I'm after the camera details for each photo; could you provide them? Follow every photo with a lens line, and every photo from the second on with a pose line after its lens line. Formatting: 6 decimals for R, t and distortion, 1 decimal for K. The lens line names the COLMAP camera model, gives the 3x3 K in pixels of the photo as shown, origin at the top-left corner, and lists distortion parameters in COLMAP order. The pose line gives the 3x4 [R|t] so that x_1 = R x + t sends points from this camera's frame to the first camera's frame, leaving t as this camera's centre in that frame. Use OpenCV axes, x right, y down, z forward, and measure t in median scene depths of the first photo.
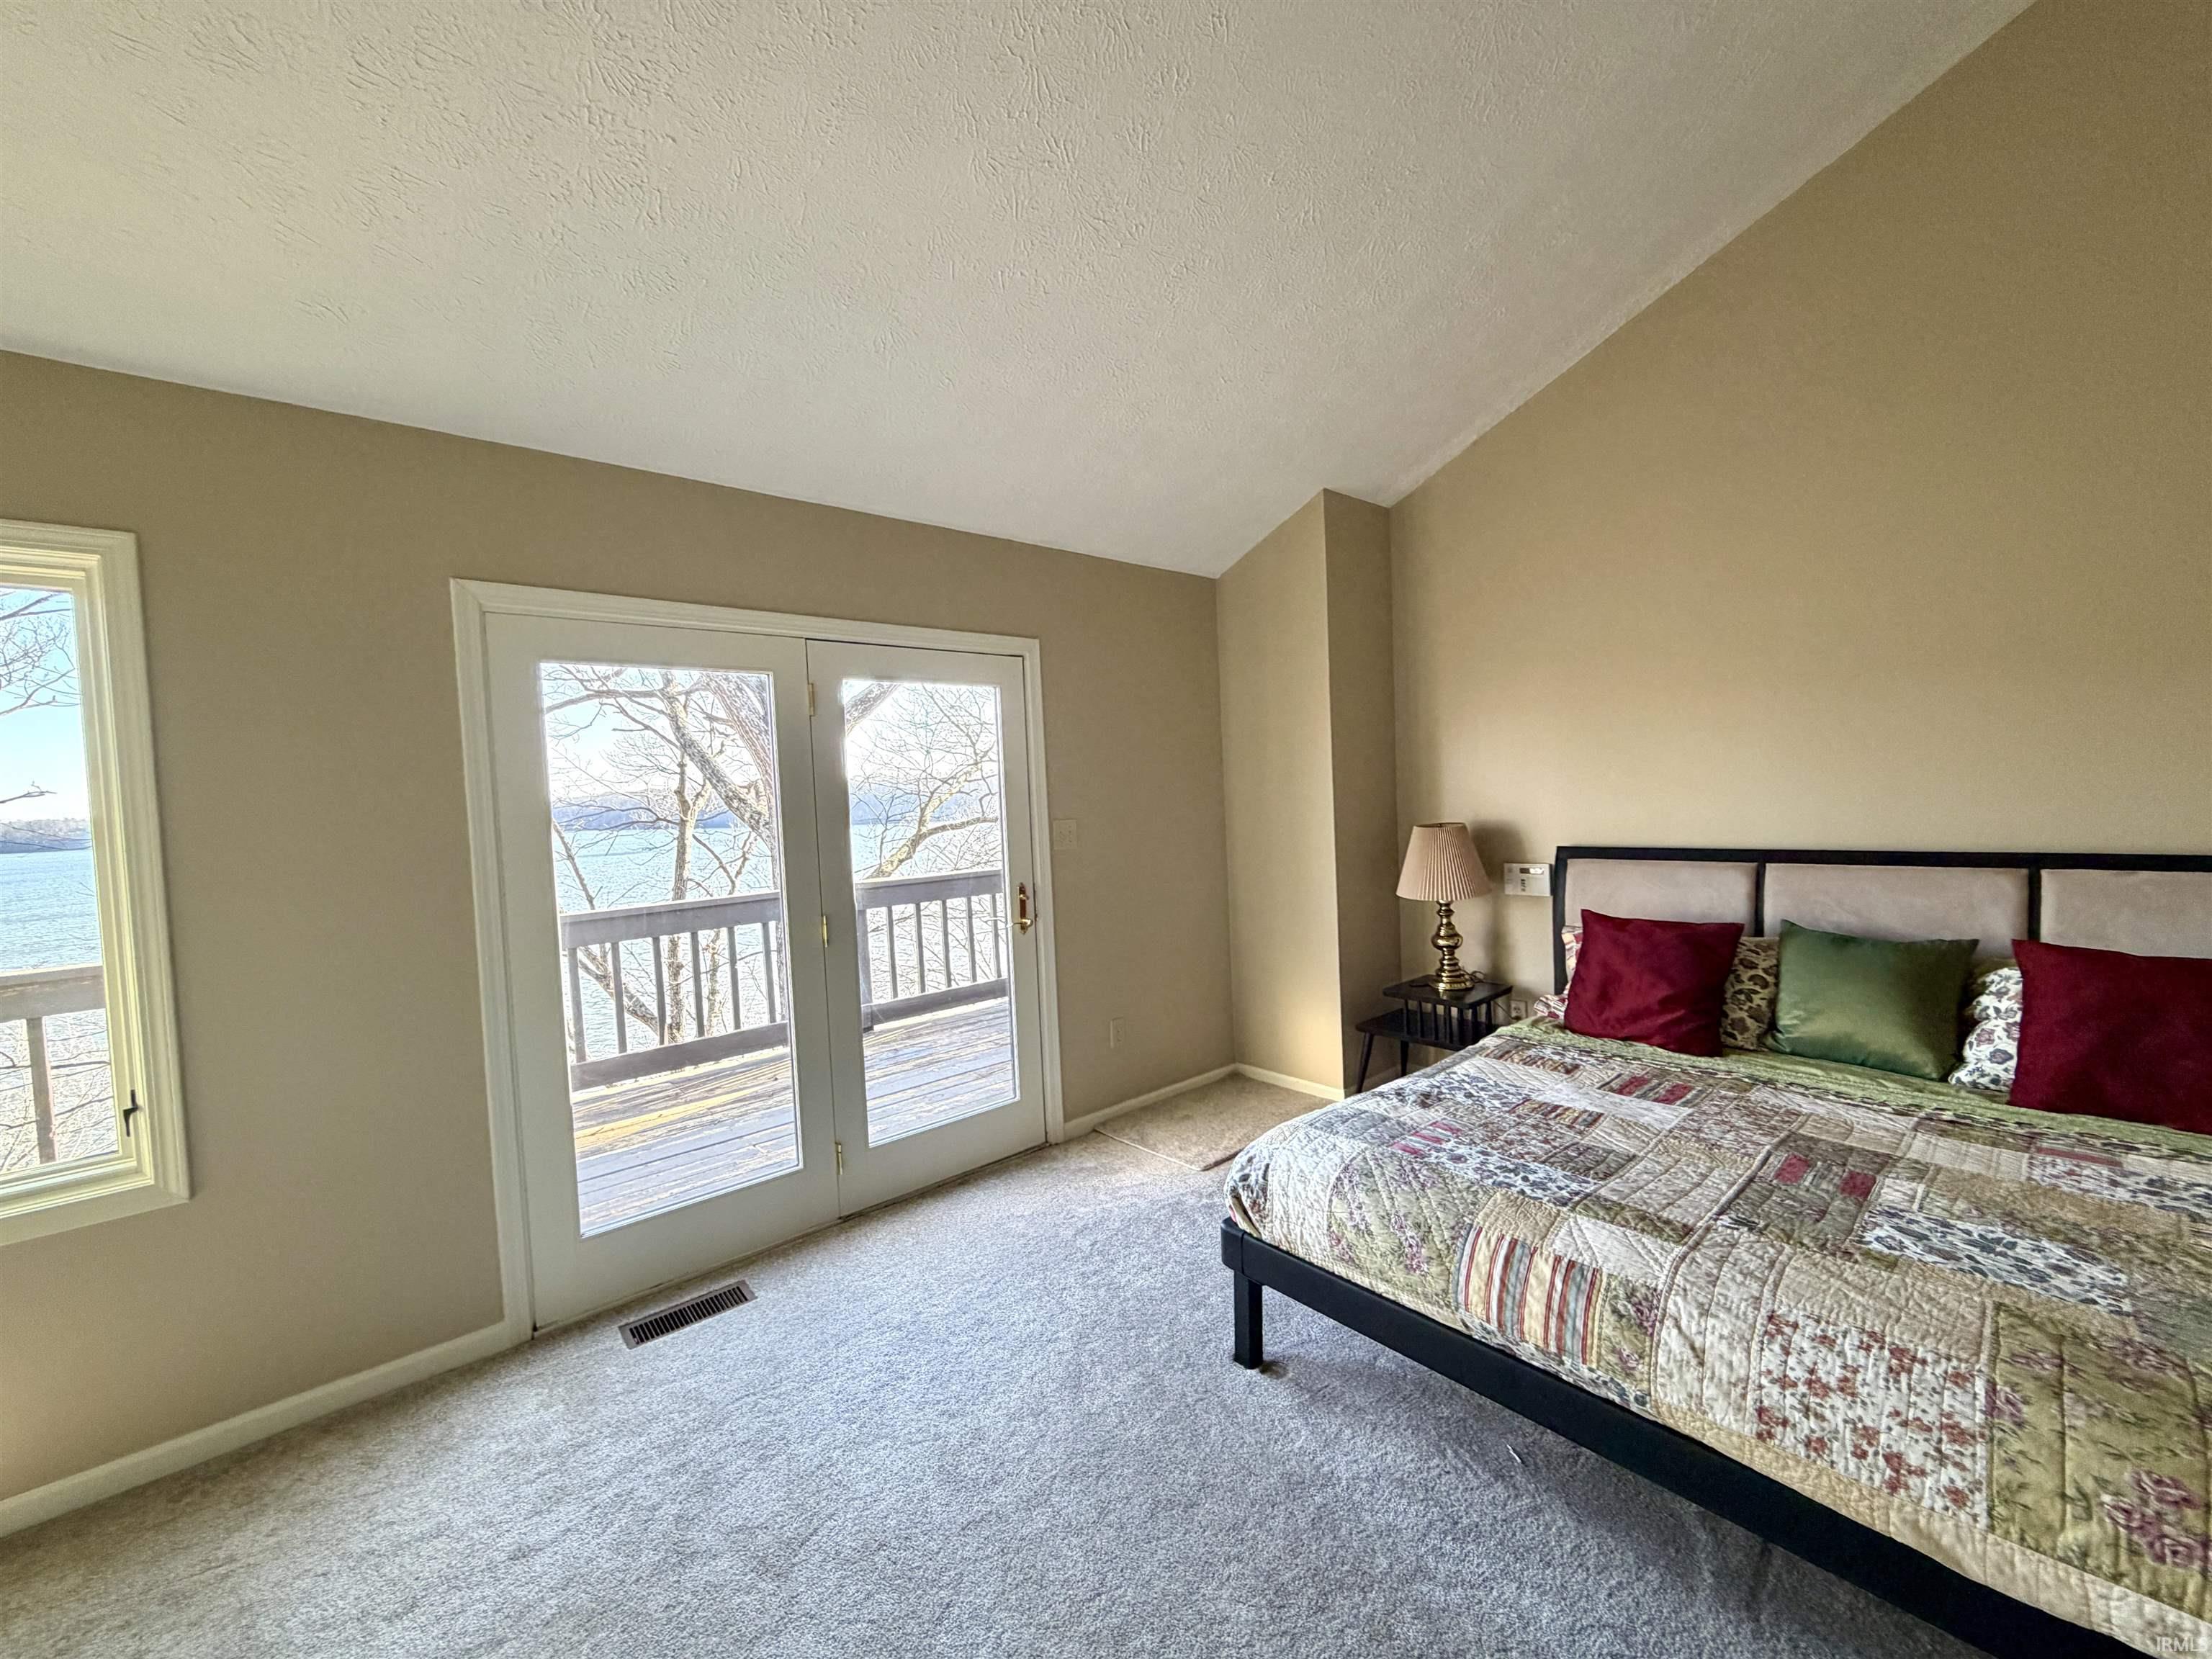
lens RADIAL K [[879.5, 0, 1100.6], [0, 879.5, 828.3], [0, 0, 1]] dist [-0.000307, -0.000020]
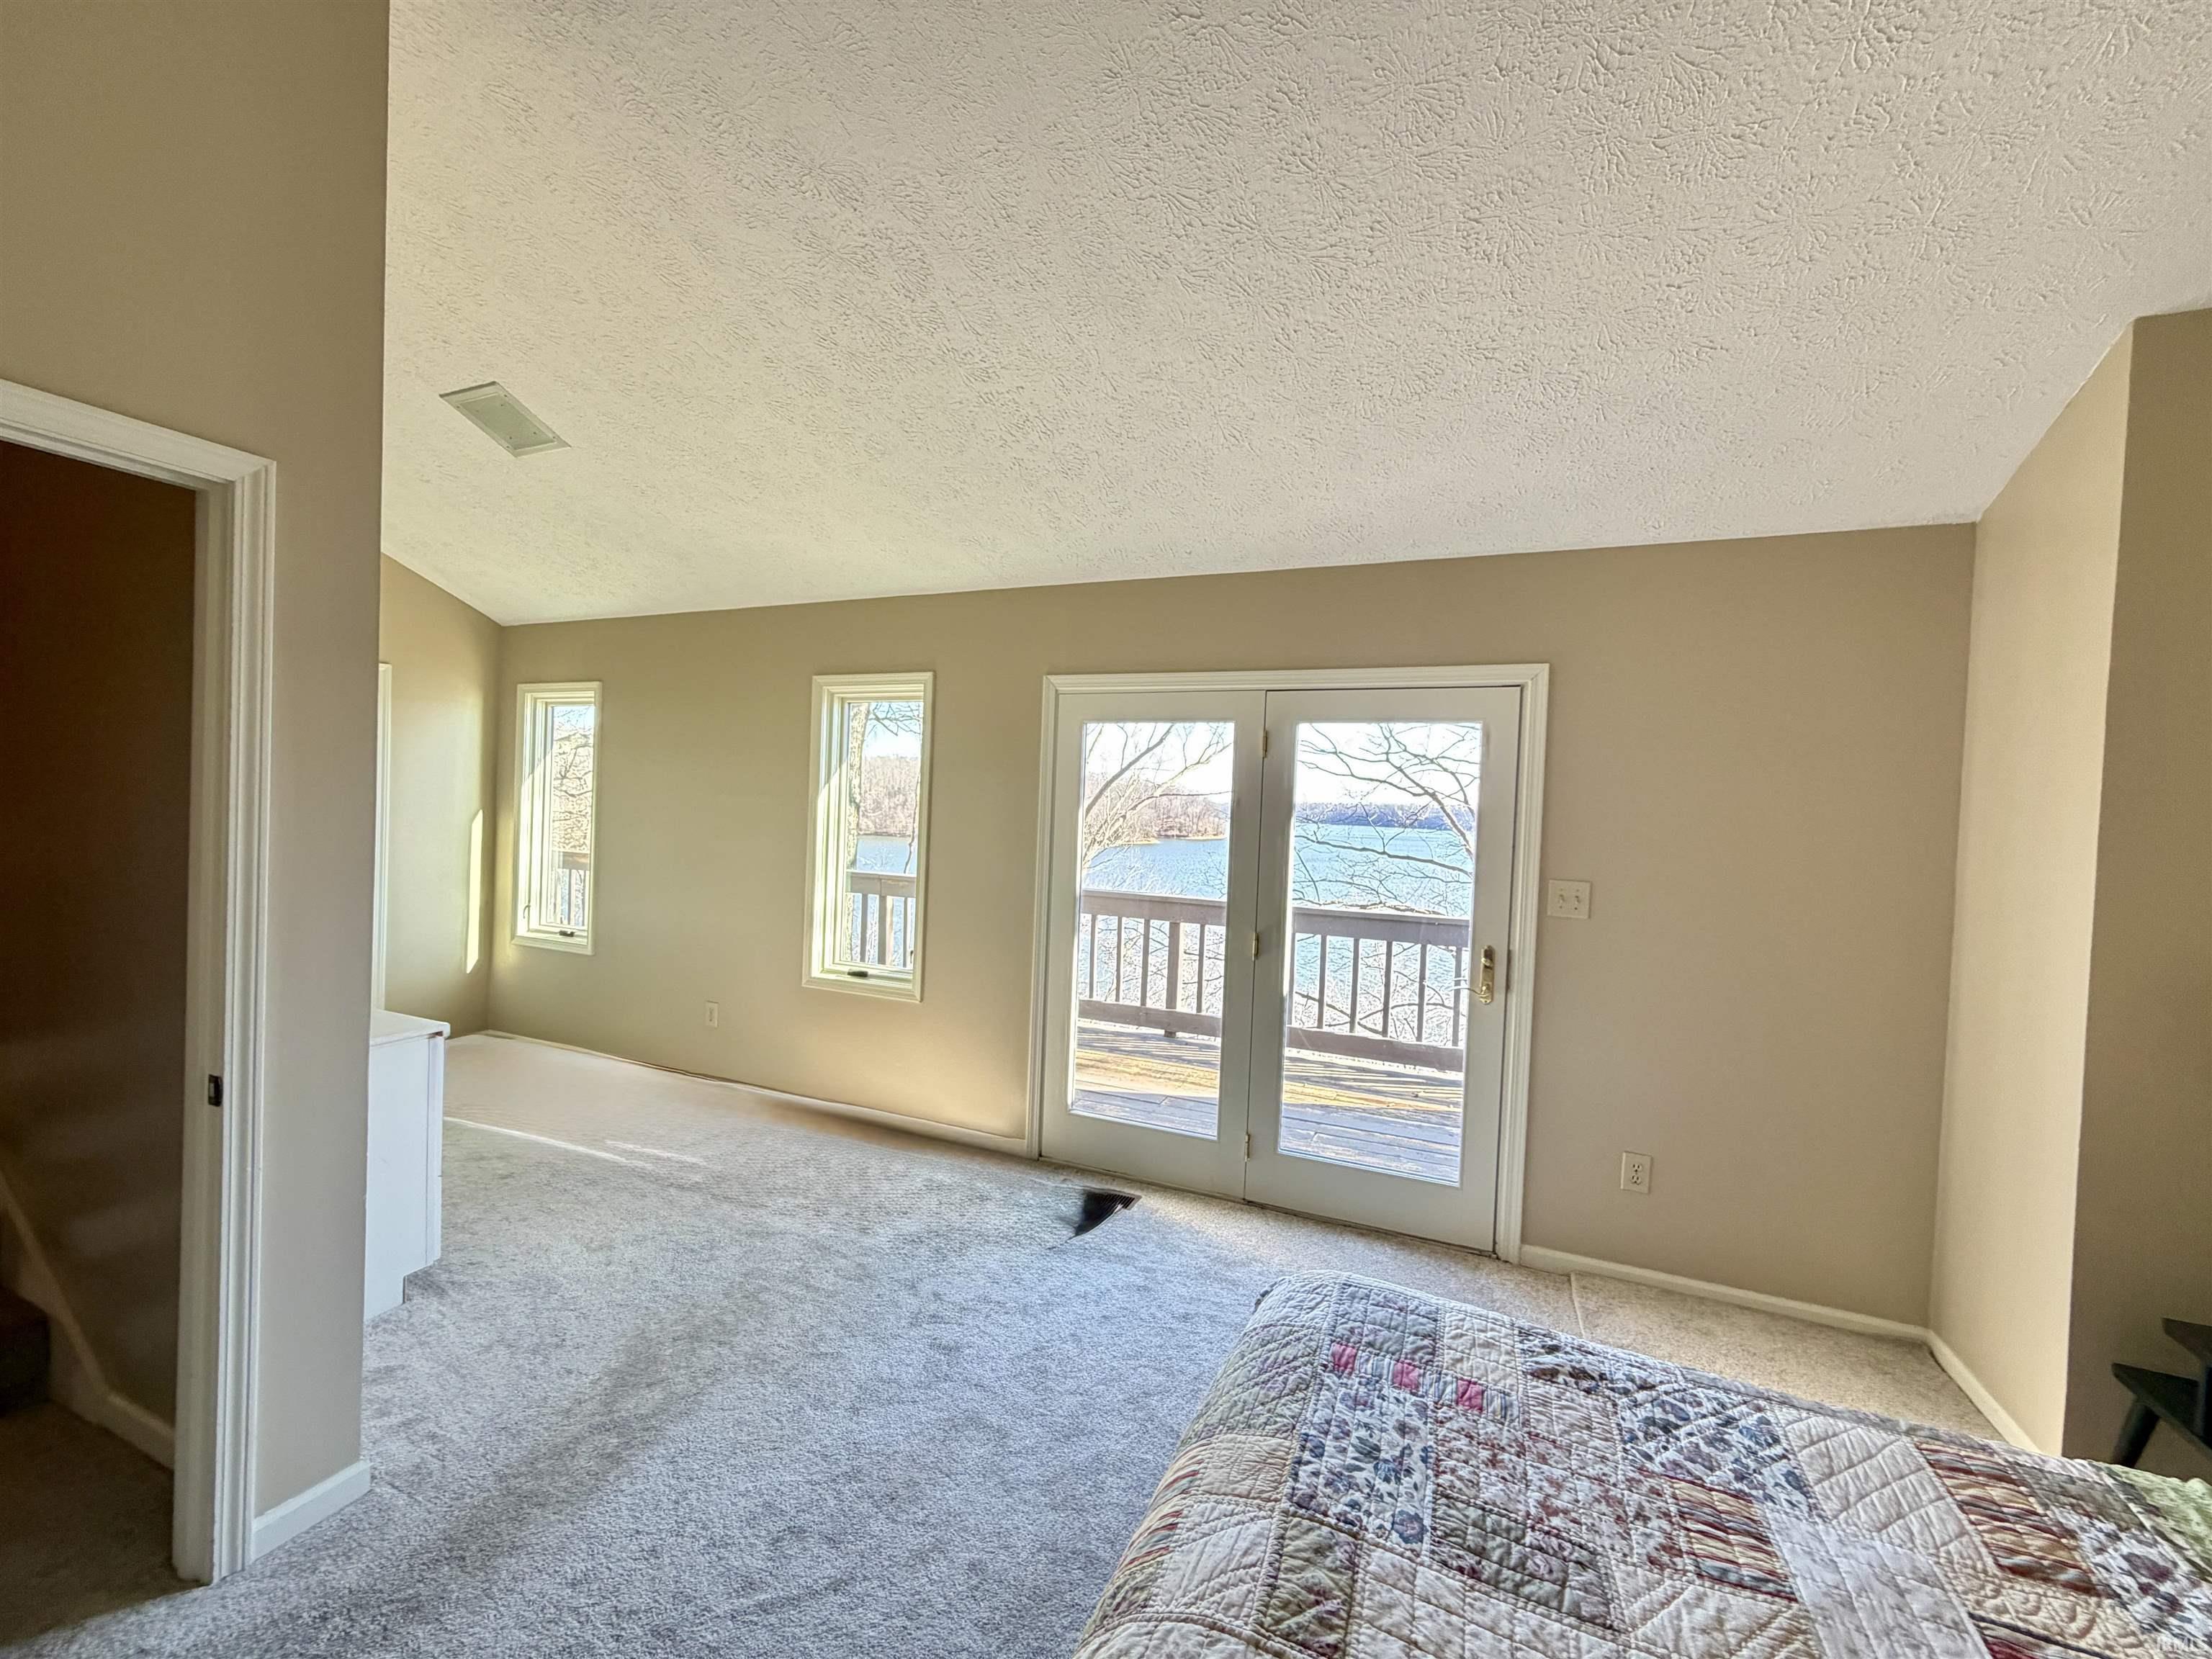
lens RADIAL K [[879.5, 0, 1100.6], [0, 879.5, 828.3], [0, 0, 1]] dist [-0.000307, -0.000020]
pose [[0.436730, 0.082885, -0.895766, 0.610963], [-0.093639, 0.994526, 0.046370, -0.068900], [0.894706, 0.063627, 0.442101, 0.309724]]
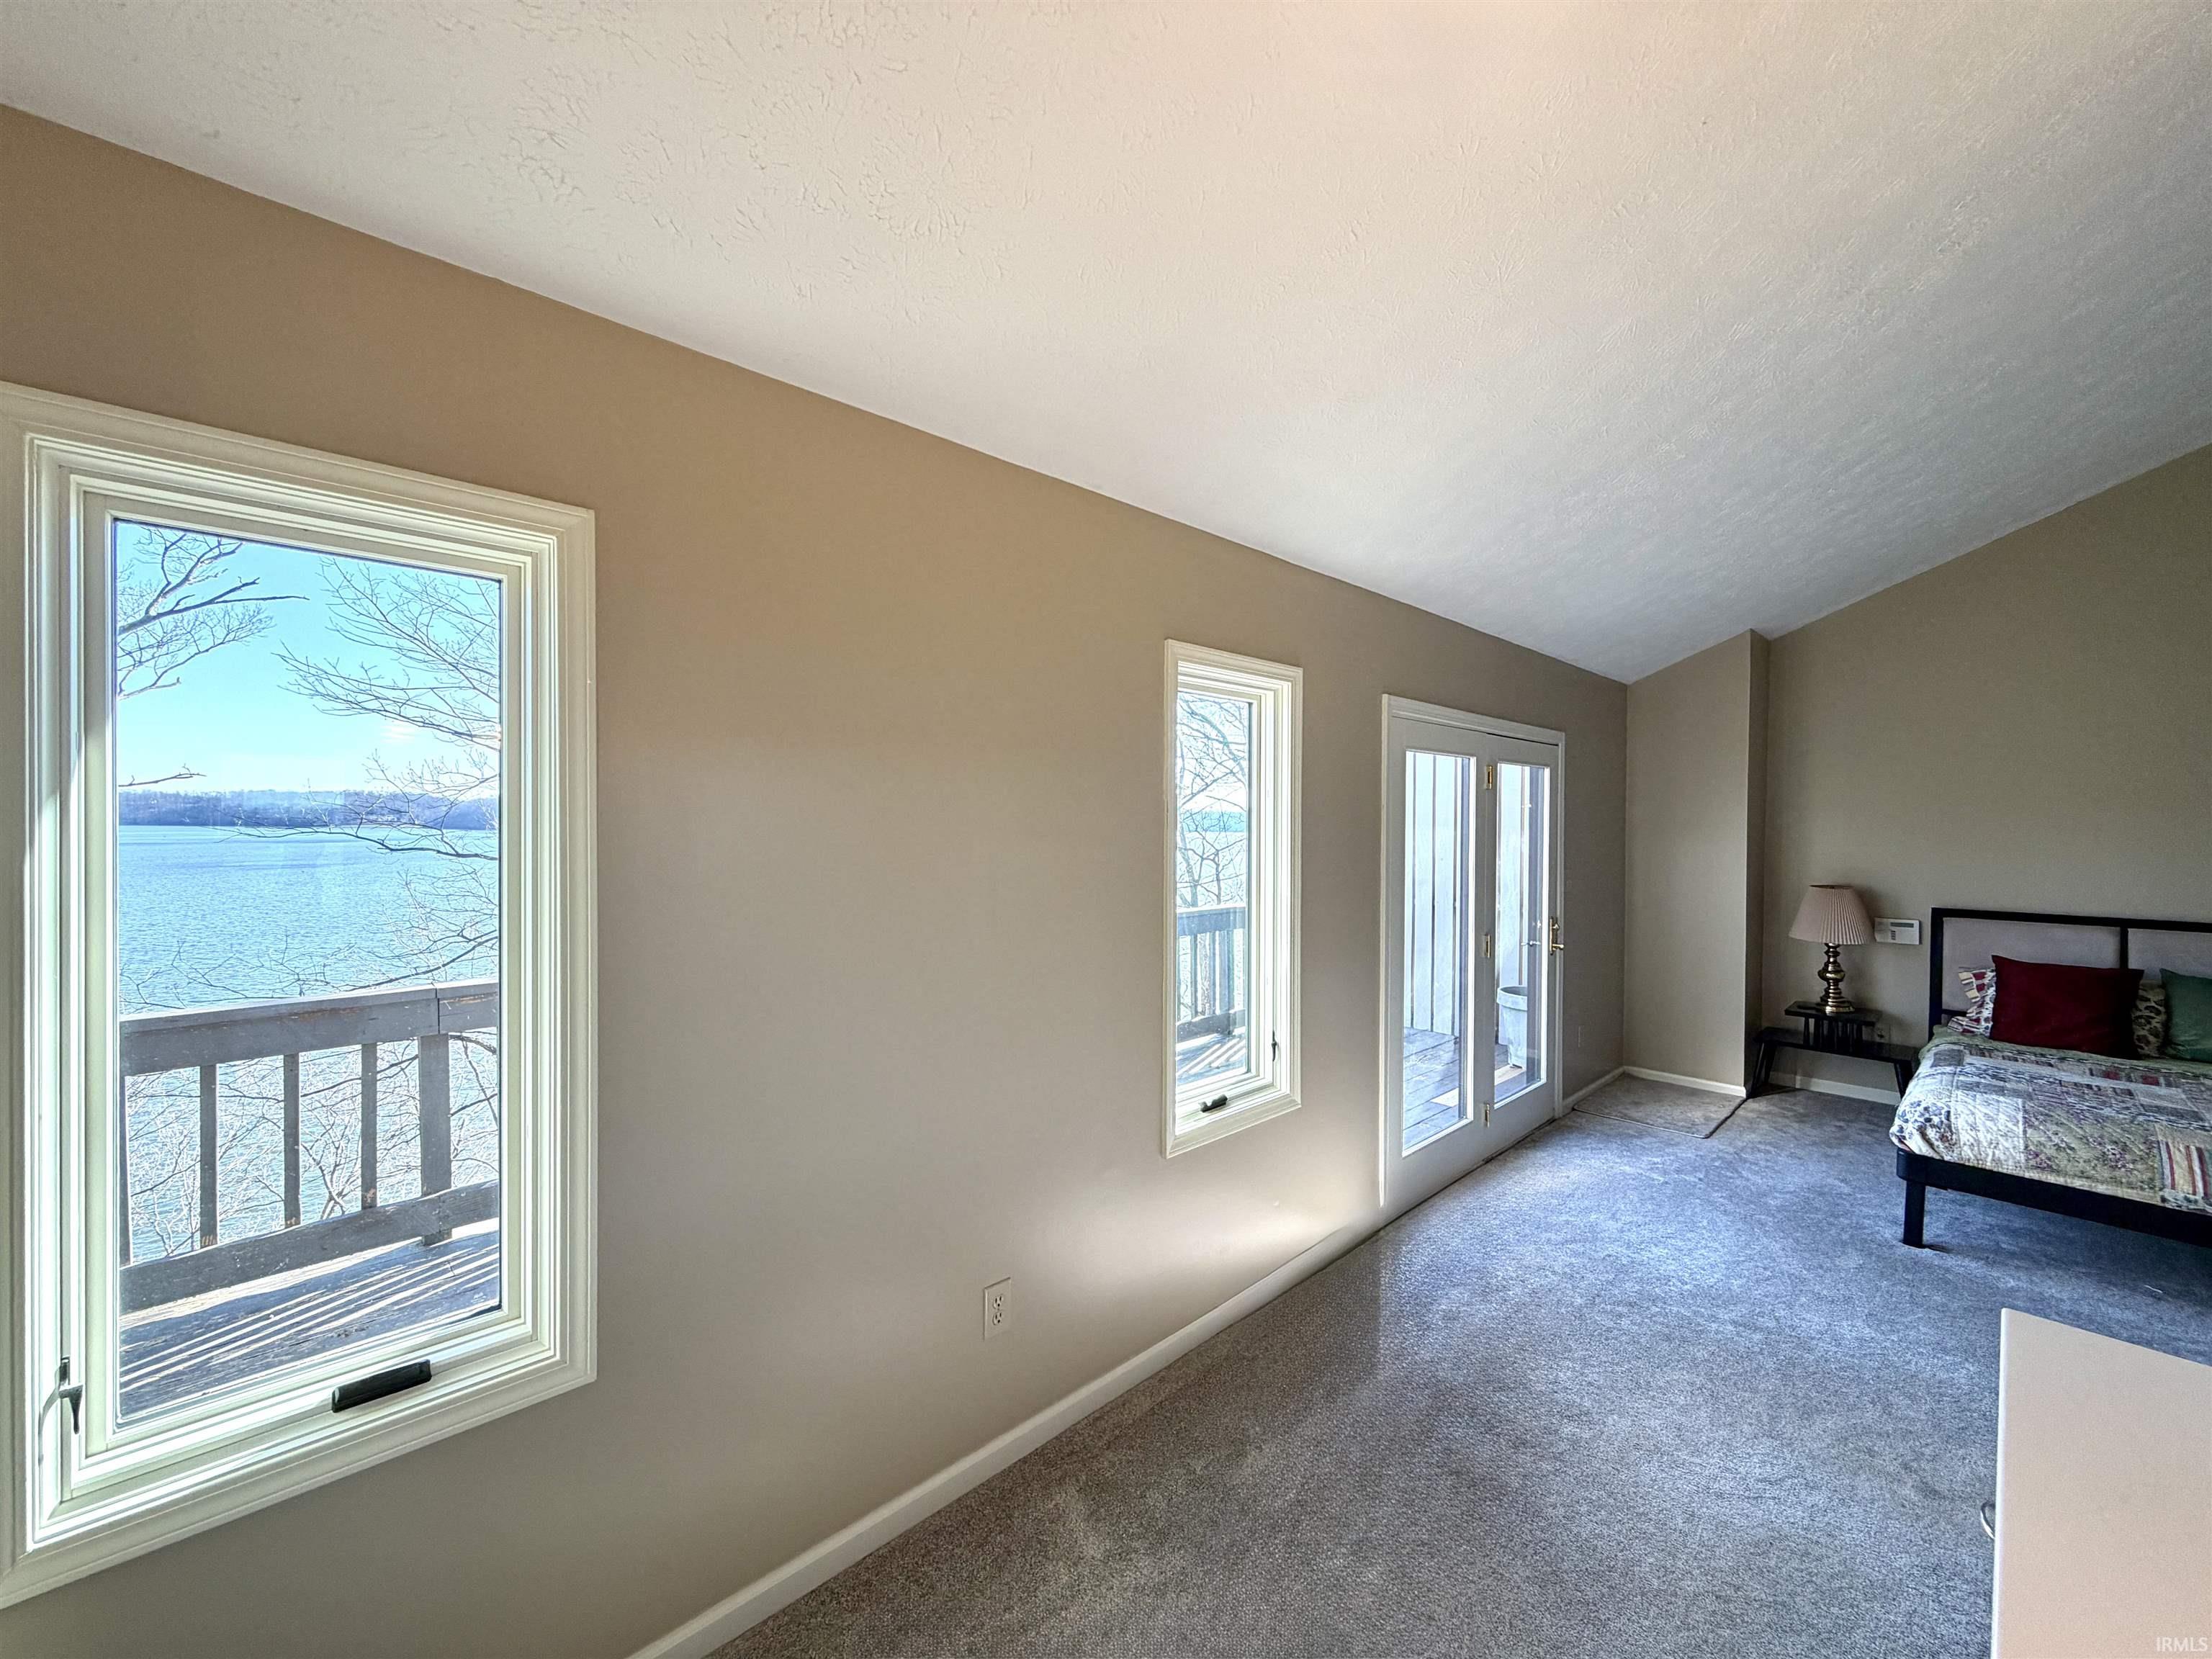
lens RADIAL K [[879.5, 0, 1100.6], [0, 879.5, 828.3], [0, 0, 1]] dist [-0.000307, -0.000020]
pose [[0.997348, 0.052186, 0.050733, -1.000951], [-0.050530, 0.998164, -0.033395, 0.010537], [-0.052383, 0.030743, 0.998154, -0.339186]]
